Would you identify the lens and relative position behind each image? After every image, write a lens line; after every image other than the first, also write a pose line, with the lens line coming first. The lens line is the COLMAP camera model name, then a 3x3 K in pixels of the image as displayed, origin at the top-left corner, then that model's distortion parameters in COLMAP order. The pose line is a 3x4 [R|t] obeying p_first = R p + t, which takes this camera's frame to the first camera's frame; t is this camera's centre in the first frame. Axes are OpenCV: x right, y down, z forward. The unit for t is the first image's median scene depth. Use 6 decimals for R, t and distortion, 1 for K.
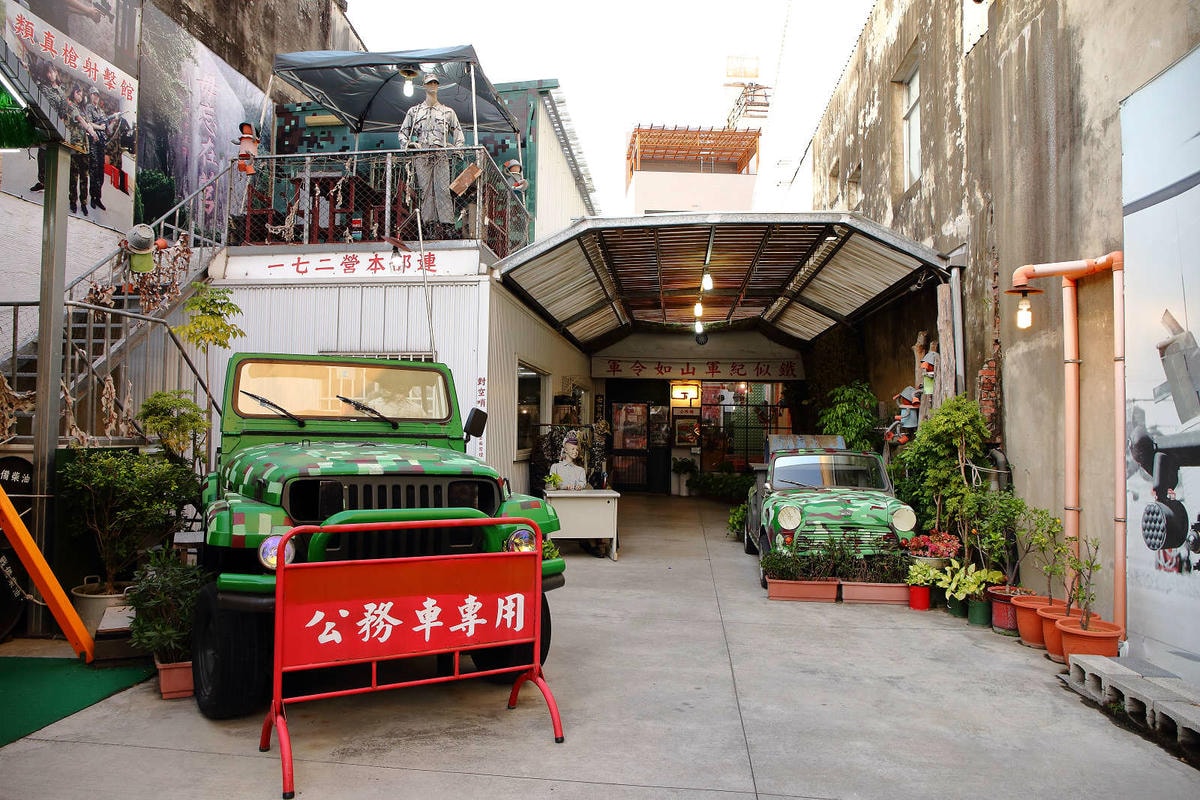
lens RADIAL K [[811.7, 0, 600.0], [0, 811.7, 400.0], [0, 0, 1]] dist [-0.099688, 0.081379]
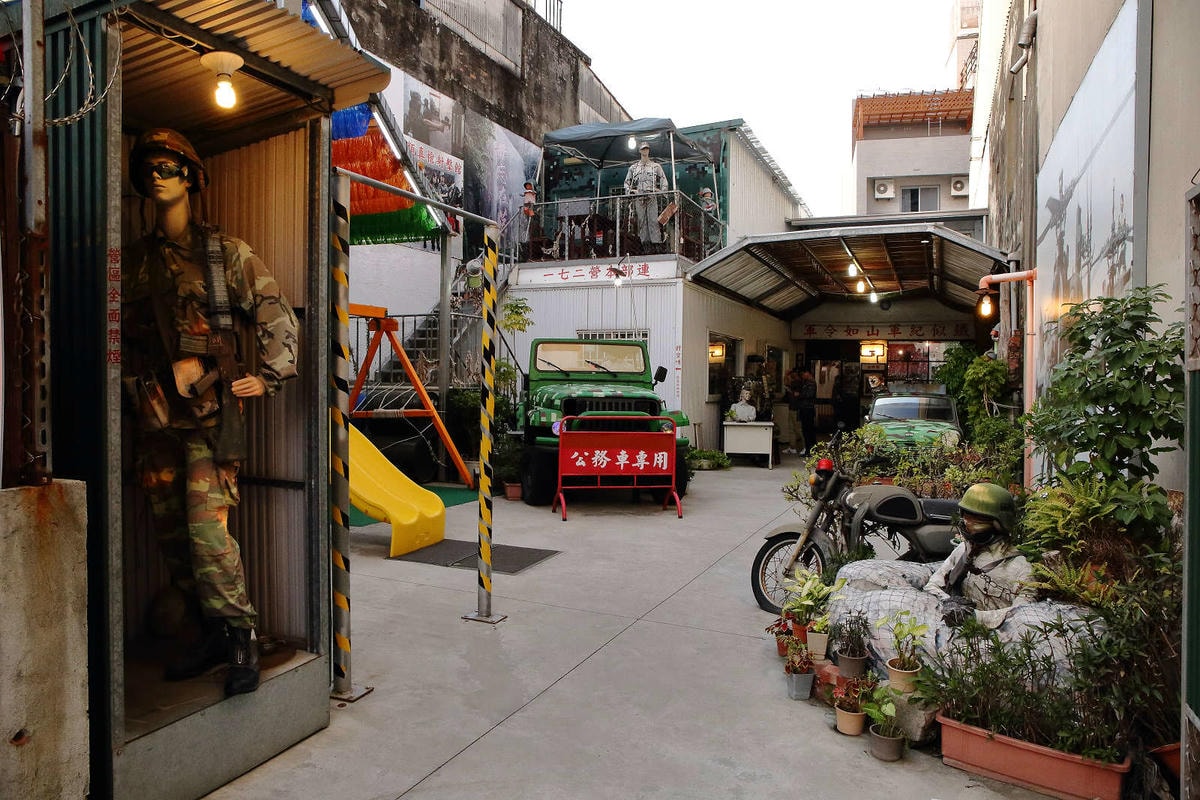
lens RADIAL K [[811.7, 0, 600.0], [0, 811.7, 400.0], [0, 0, 1]] dist [-0.099688, 0.081379]
pose [[0.952237, 0.005139, -0.305316, 0.171933], [0.011290, 0.998582, 0.052020, -0.006225], [0.305151, -0.052983, 0.950829, -0.481862]]
